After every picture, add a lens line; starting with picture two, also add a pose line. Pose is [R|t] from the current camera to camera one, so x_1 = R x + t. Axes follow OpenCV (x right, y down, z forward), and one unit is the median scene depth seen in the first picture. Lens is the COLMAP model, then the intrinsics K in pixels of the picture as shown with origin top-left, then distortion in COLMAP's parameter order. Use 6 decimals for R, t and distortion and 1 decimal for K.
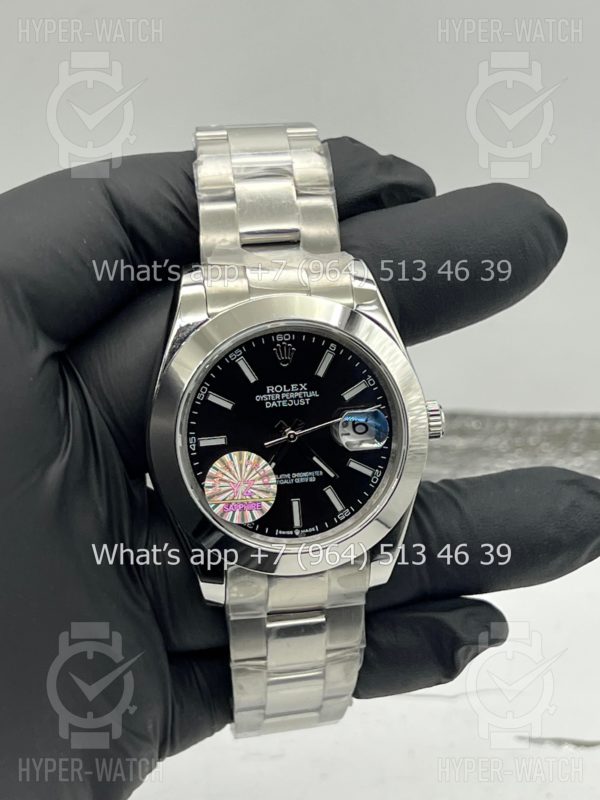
lens RADIAL K [[1847.9, 0, 300.8], [0, 1847.9, 402.2], [0, 0, 1]] dist [0.277410, 0.000000]
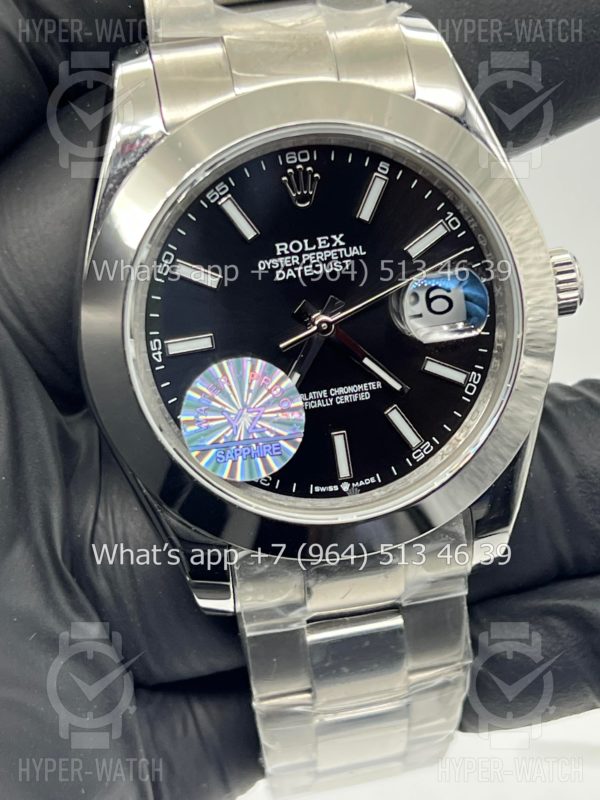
lens RADIAL K [[1847.9, 0, 299.2], [0, 1847.9, 398.2], [0, 0, 1]] dist [0.277410, 0.000000]
pose [[0.996862, -0.072171, -0.032508, 0.004540], [0.073750, 0.996006, 0.050323, 0.011114], [0.028746, -0.052563, 0.998204, 0.411134]]
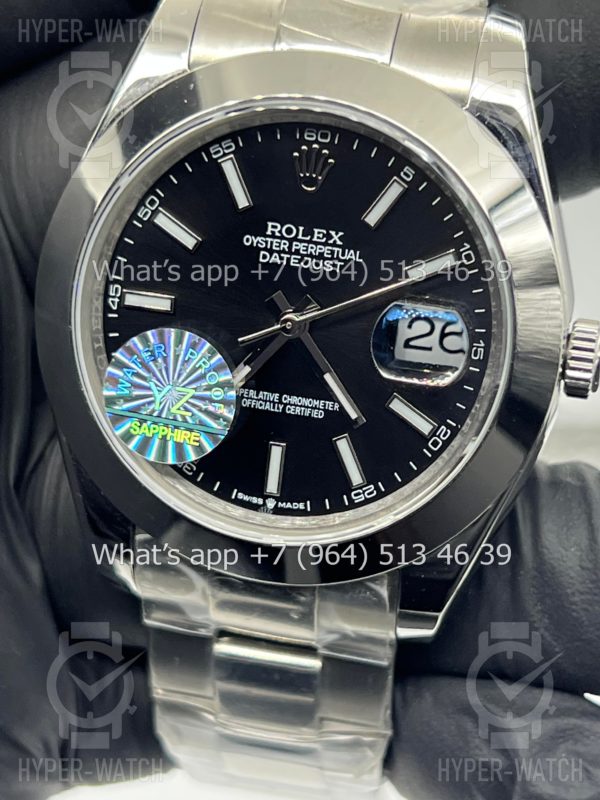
lens RADIAL K [[1847.9, 0, 301.2], [0, 1847.9, 400.4], [0, 0, 1]] dist [0.277410, 0.000000]
pose [[0.925243, 0.236304, -0.296792, 0.157663], [-0.214978, 0.971167, 0.103048, -0.015425], [0.312585, -0.031541, 0.949366, 0.499054]]
